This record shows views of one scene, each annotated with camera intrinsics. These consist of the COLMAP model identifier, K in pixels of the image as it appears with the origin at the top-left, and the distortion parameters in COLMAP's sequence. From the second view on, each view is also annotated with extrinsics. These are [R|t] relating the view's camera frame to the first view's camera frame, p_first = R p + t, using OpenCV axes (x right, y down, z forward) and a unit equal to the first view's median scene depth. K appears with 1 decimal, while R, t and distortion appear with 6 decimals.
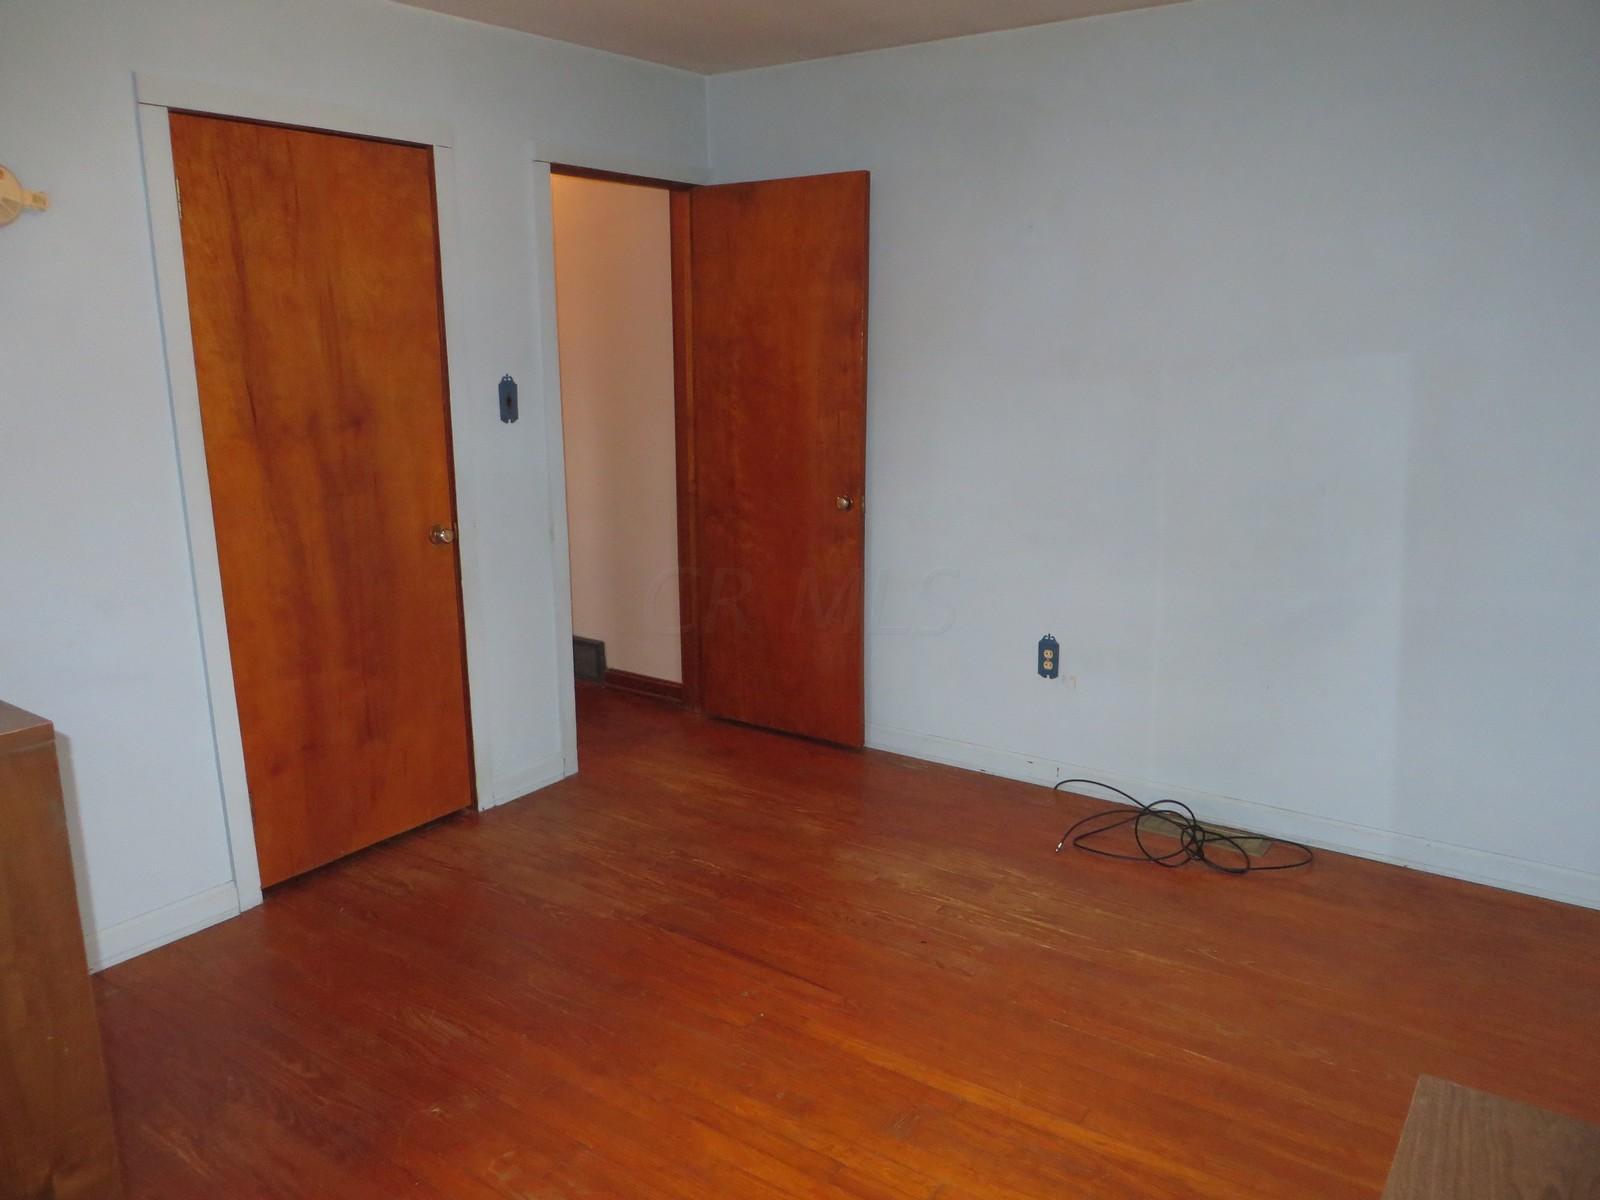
lens RADIAL K [[1193.7, 0, 800.0], [0, 1193.7, 600.0], [0, 0, 1]] dist [-0.012698, 0.000814]
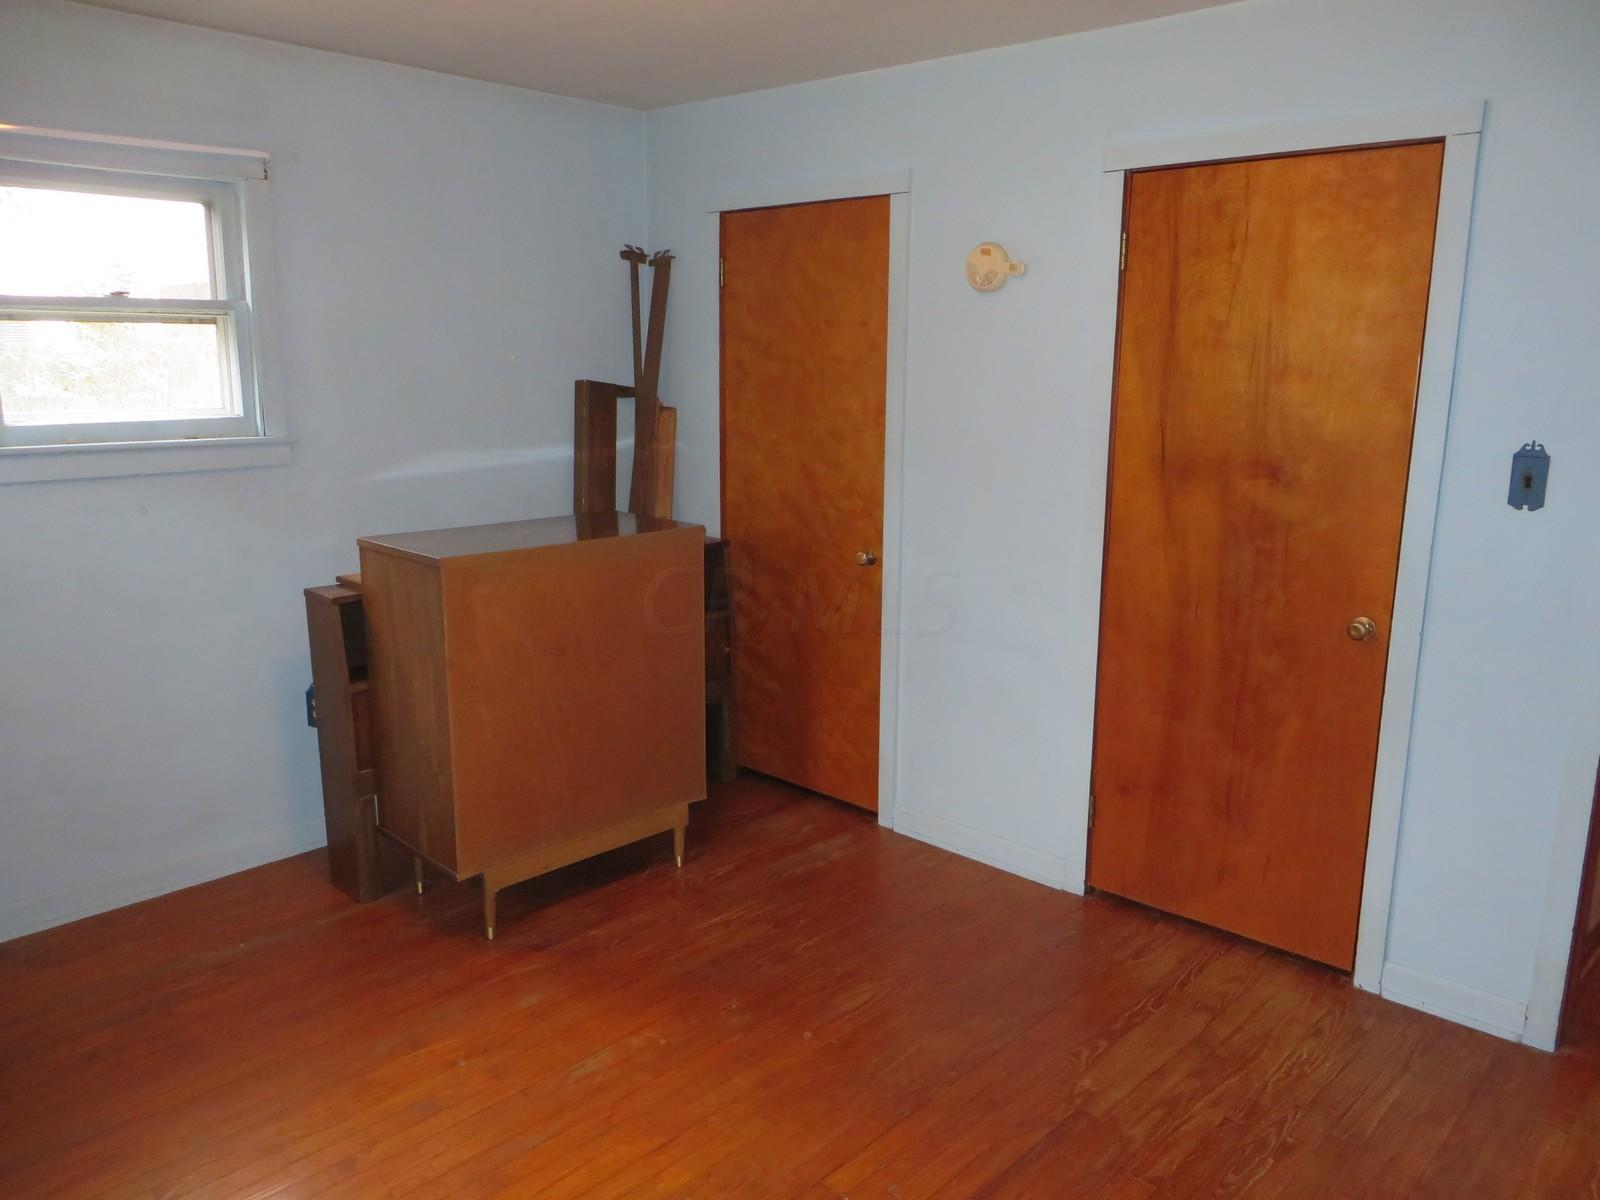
lens RADIAL K [[1193.7, 0, 800.0], [0, 1193.7, 600.0], [0, 0, 1]] dist [-0.012698, 0.000814]
pose [[-0.132660, 0.208025, -0.969086, 0.559858], [-0.217358, 0.947822, 0.233215, -0.191886], [0.967035, 0.241577, -0.080522, 0.751684]]
